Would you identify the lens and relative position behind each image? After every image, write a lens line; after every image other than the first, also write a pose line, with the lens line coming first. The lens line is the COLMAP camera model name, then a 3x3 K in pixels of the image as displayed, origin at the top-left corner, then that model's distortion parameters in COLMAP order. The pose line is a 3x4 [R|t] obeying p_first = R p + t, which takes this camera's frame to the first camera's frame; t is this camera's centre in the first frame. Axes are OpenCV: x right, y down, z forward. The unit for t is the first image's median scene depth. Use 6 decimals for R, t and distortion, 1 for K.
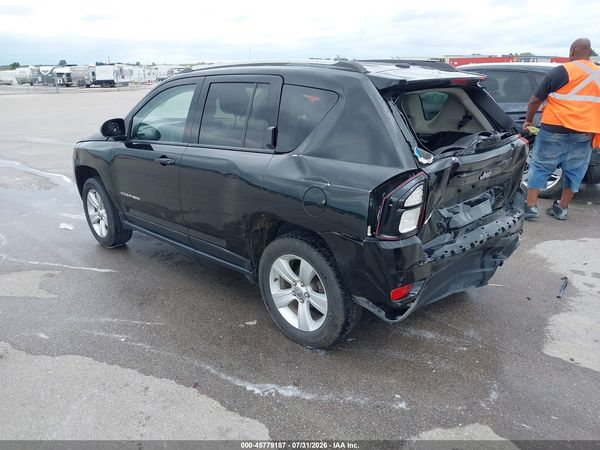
lens RADIAL K [[474.5, 0, 310.3], [0, 474.5, 205.7], [0, 0, 1]] dist [0.008197, 0.002441]
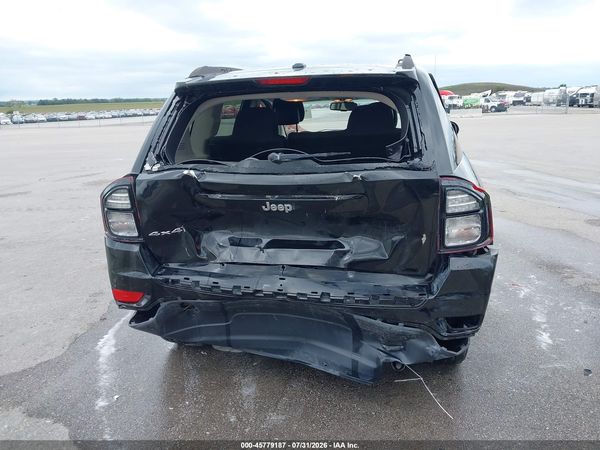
lens RADIAL K [[482.1, 0, 300.0], [0, 482.1, 225.0], [0, 0, 1]] dist [0.004733, -0.000368]
pose [[0.518948, 0.204406, -0.830007, 0.906212], [-0.210673, 0.971621, 0.107561, -0.113448], [0.828438, 0.119042, 0.547283, 0.565475]]
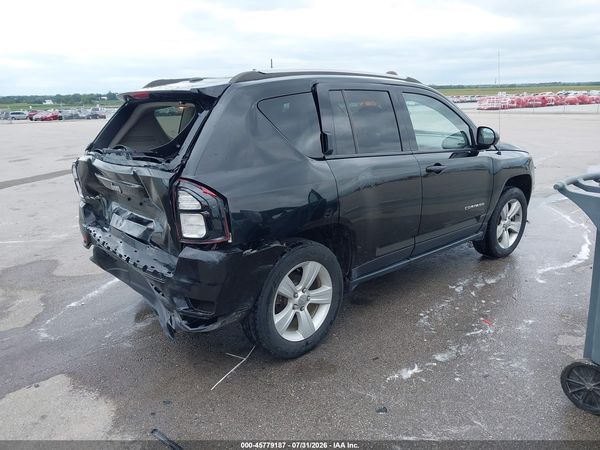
lens RADIAL K [[486.0, 0, 300.0], [0, 486.0, 225.0], [0, 0, 1]] dist [0.009543, -0.005098]
pose [[-0.092612, 0.262314, -0.960528, 1.206765], [-0.246586, 0.928582, 0.277365, -0.338645], [0.964686, 0.262540, -0.021315, 1.280578]]
